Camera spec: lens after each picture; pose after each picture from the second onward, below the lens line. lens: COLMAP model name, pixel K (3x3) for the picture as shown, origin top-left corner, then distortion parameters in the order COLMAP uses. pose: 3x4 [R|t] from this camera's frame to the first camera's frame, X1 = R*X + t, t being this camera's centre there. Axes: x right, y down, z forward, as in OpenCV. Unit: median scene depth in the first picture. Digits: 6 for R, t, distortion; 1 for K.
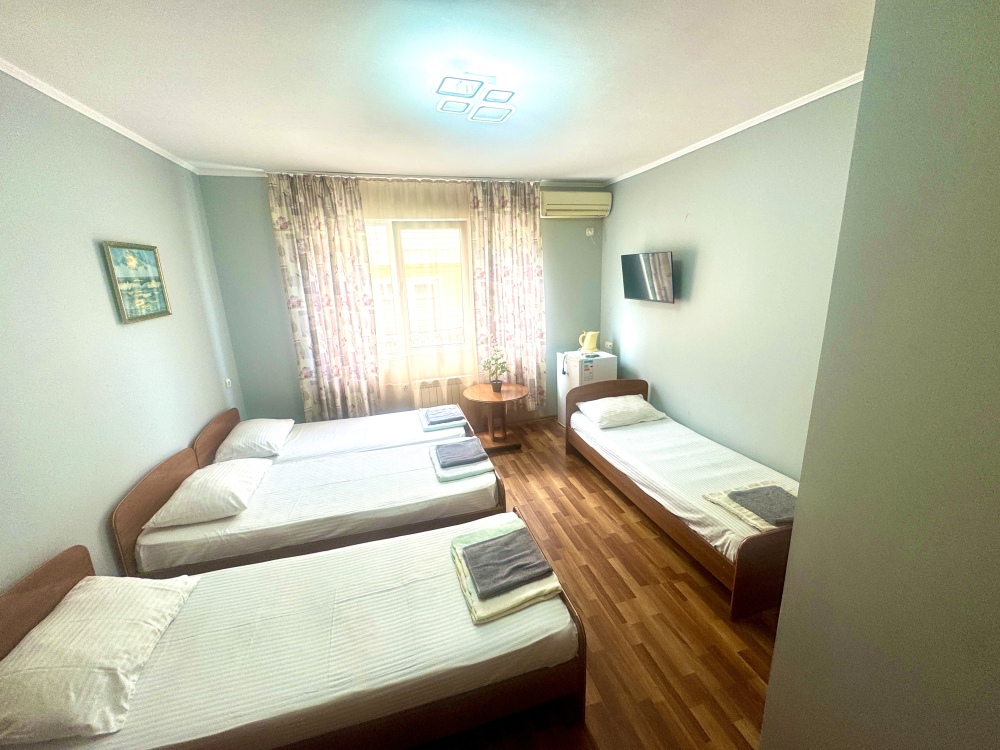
lens RADIAL K [[399.3, 0, 499.6], [0, 399.3, 373.8], [0, 0, 1]] dist [-0.003722, 0.000612]
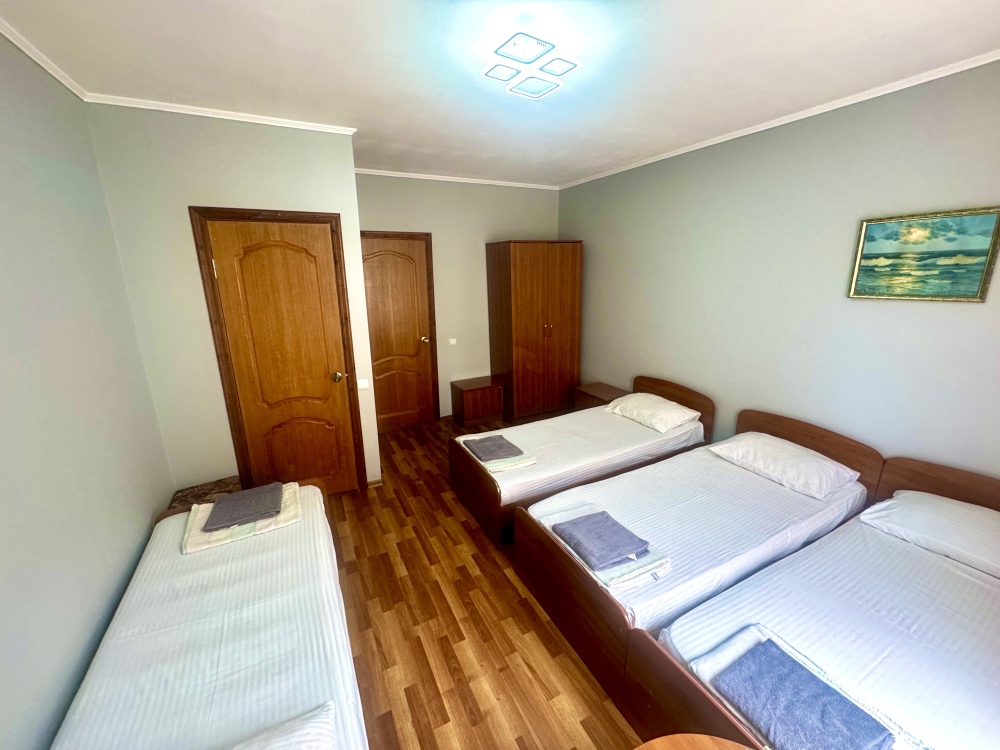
lens RADIAL K [[399.3, 0, 499.6], [0, 399.3, 373.8], [0, 0, 1]] dist [-0.003722, 0.000612]
pose [[-0.977656, 0.096395, -0.186804, 0.190530], [-0.005739, 0.876088, 0.482117, -0.419382], [0.210131, 0.472417, -0.855960, 1.657375]]
